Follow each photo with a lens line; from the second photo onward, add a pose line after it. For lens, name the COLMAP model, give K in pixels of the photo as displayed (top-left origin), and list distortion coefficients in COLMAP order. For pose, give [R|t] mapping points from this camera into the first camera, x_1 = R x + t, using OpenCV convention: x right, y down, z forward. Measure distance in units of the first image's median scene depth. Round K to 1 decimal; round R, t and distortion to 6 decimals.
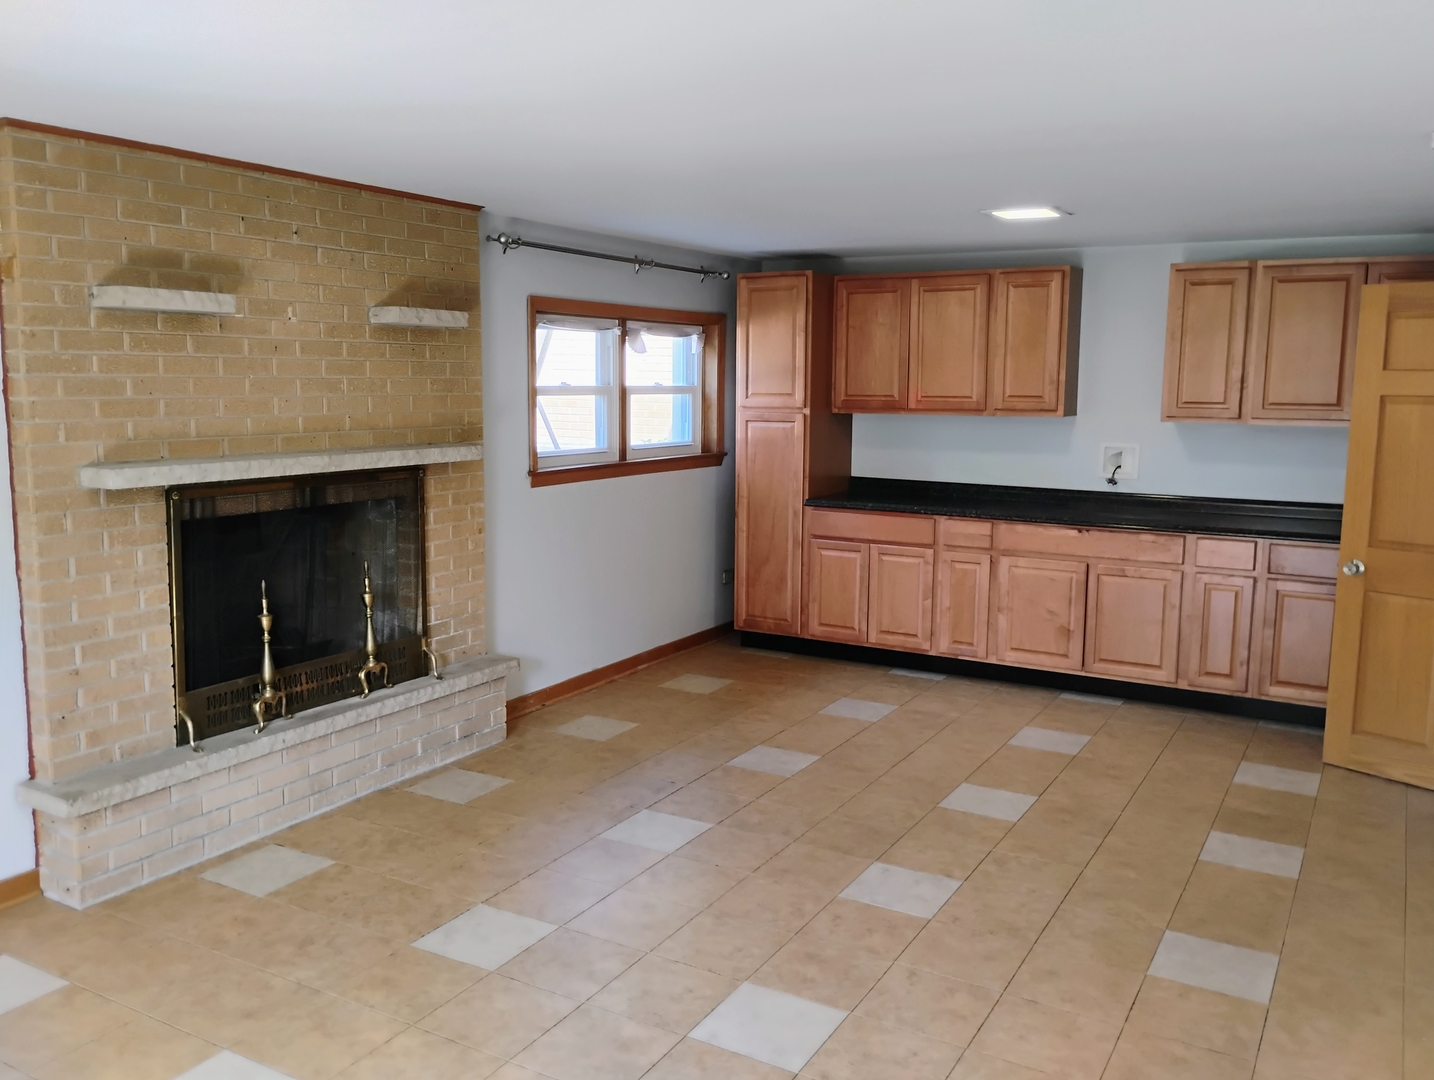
lens RADIAL K [[1185.8, 0, 704.1], [0, 1185.8, 544.3], [0, 0, 1]] dist [0.056216, -0.077392]
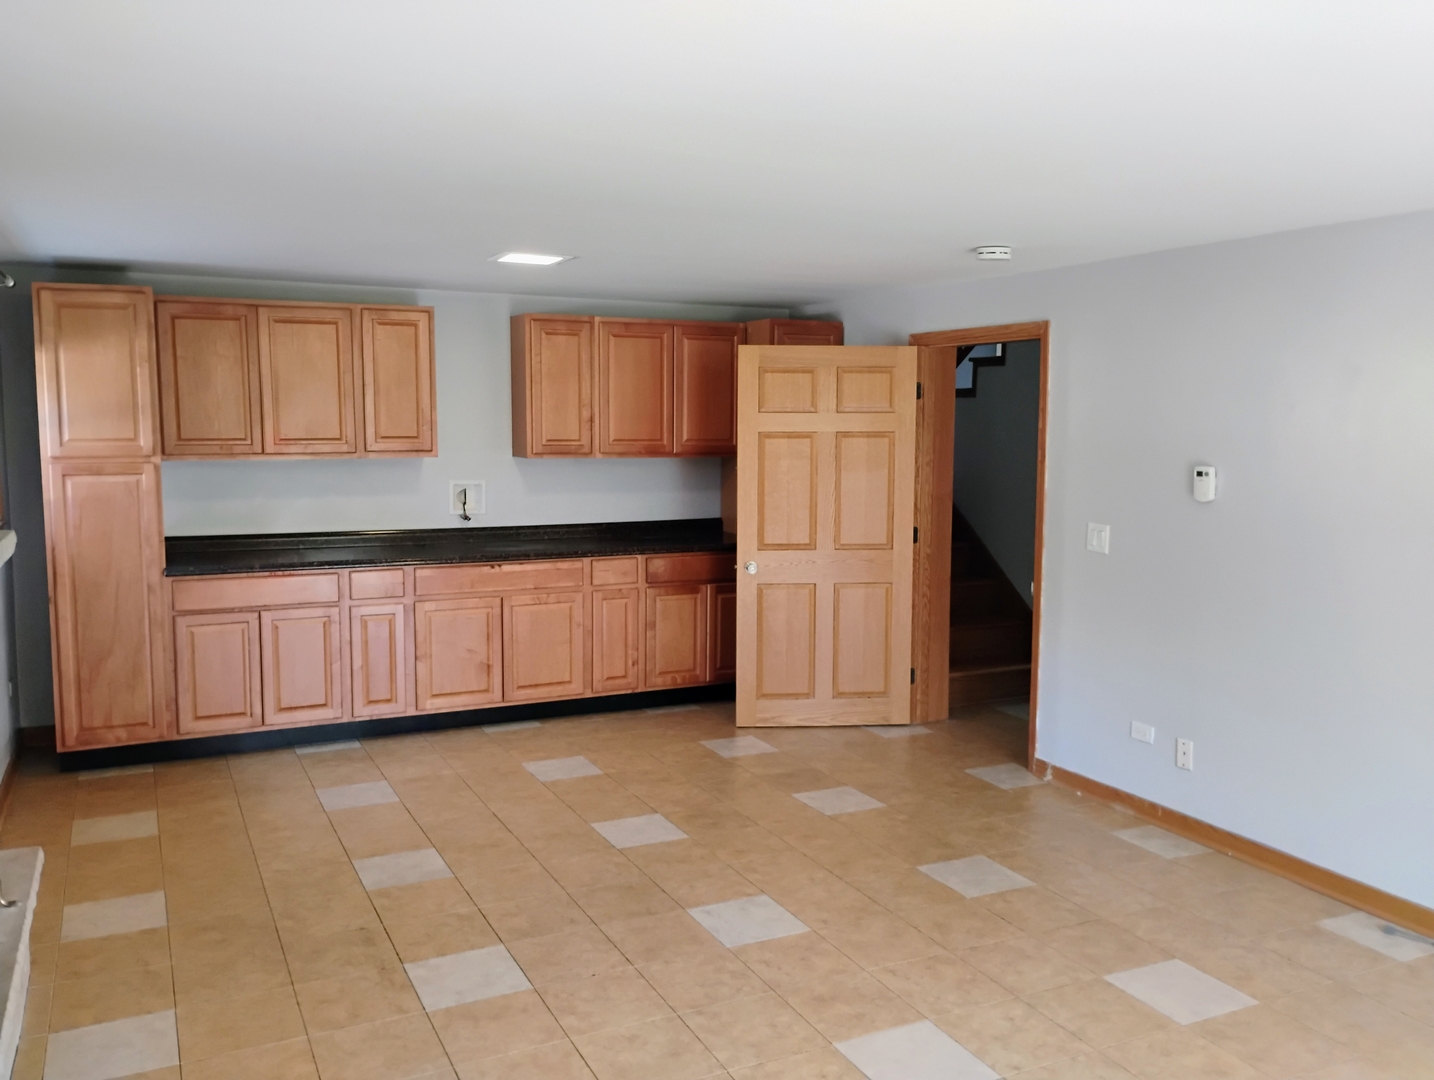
lens RADIAL K [[1185.8, 0, 701.5], [0, 1185.8, 539.8], [0, 0, 1]] dist [0.056216, -0.077392]
pose [[0.567210, -0.092352, 0.818379, -0.439630], [0.117426, 0.992609, 0.030626, -0.046816], [-0.815159, 0.078727, 0.573863, 0.277582]]
